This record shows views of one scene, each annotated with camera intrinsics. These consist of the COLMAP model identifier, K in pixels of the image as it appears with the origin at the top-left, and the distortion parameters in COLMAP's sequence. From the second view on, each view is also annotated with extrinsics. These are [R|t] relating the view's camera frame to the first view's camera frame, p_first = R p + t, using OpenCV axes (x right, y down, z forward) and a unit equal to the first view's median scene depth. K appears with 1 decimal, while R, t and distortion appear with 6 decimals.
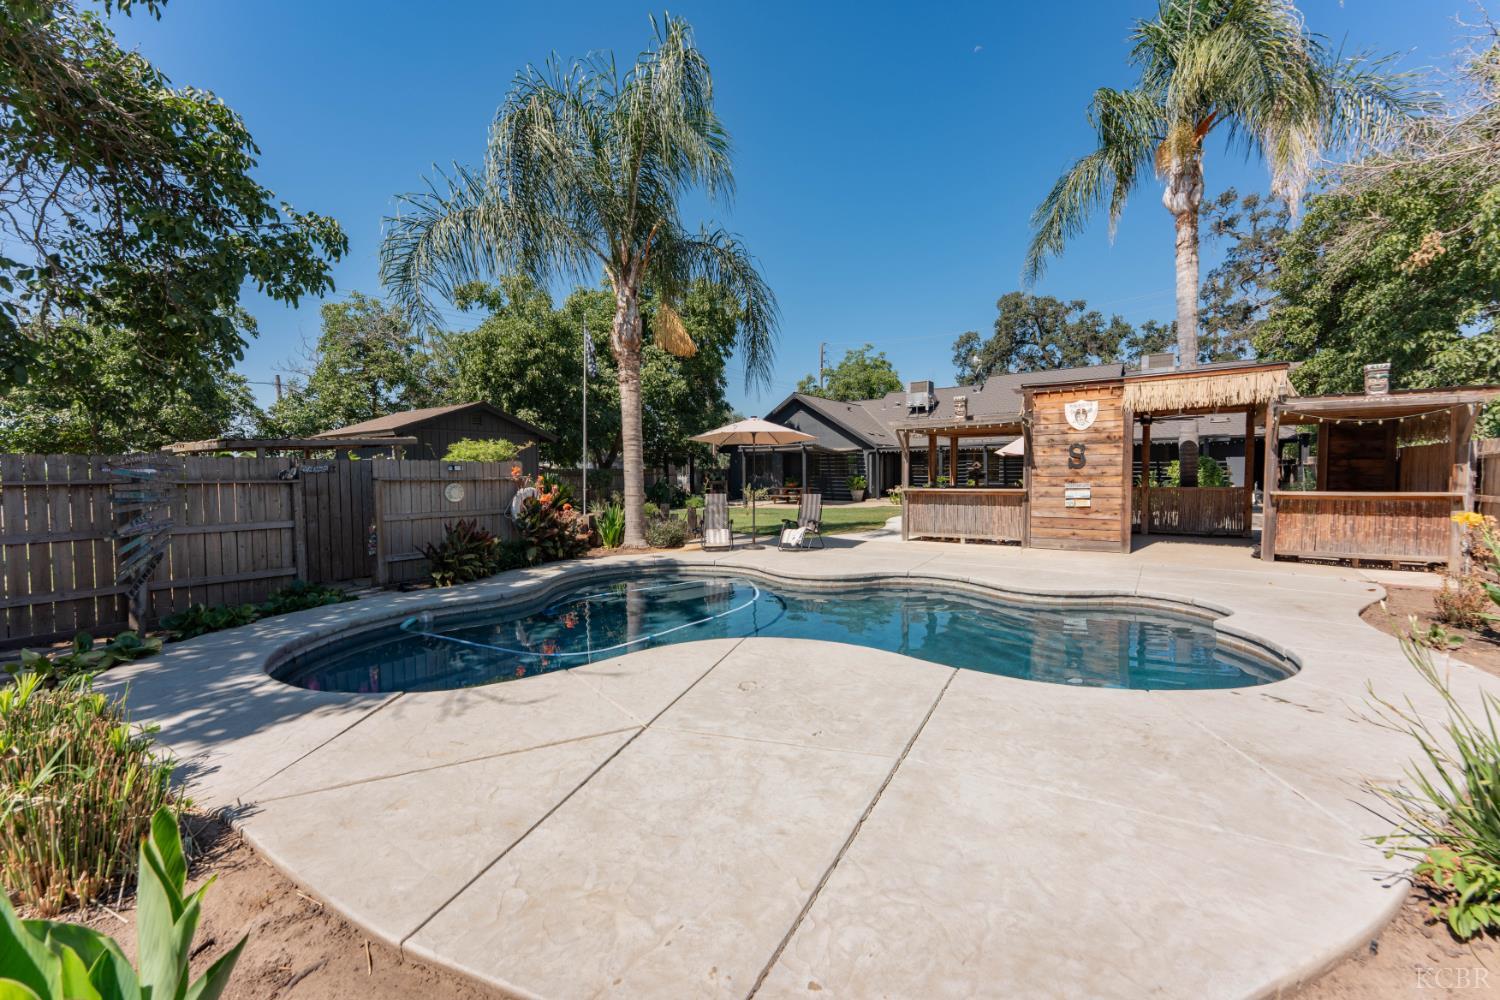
lens RADIAL K [[624.2, 0, 752.5], [0, 624.2, 497.9], [0, 0, 1]] dist [-0.004848, -0.000218]
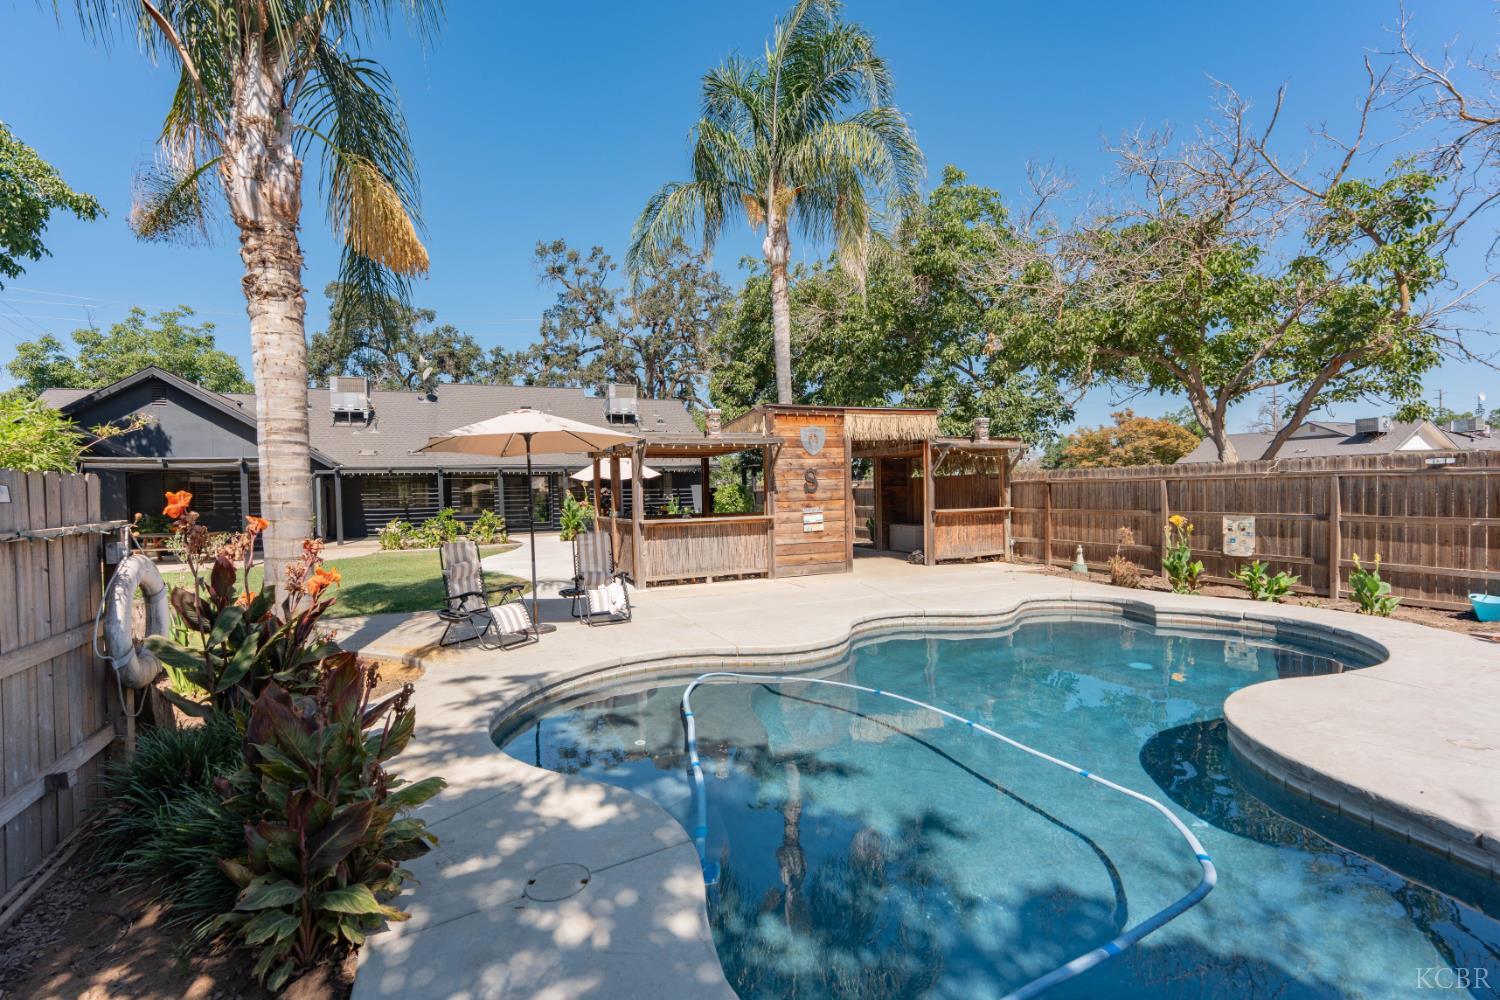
lens RADIAL K [[692.5, 0, 753.1], [0, 692.5, 504.1], [0, 0, 1]] dist [-0.001955, -0.000485]
pose [[0.494243, -0.016938, 0.869159, -0.454562], [0.051439, 0.998628, -0.009789, -0.021454], [-0.867801, 0.049546, 0.494436, 0.490411]]
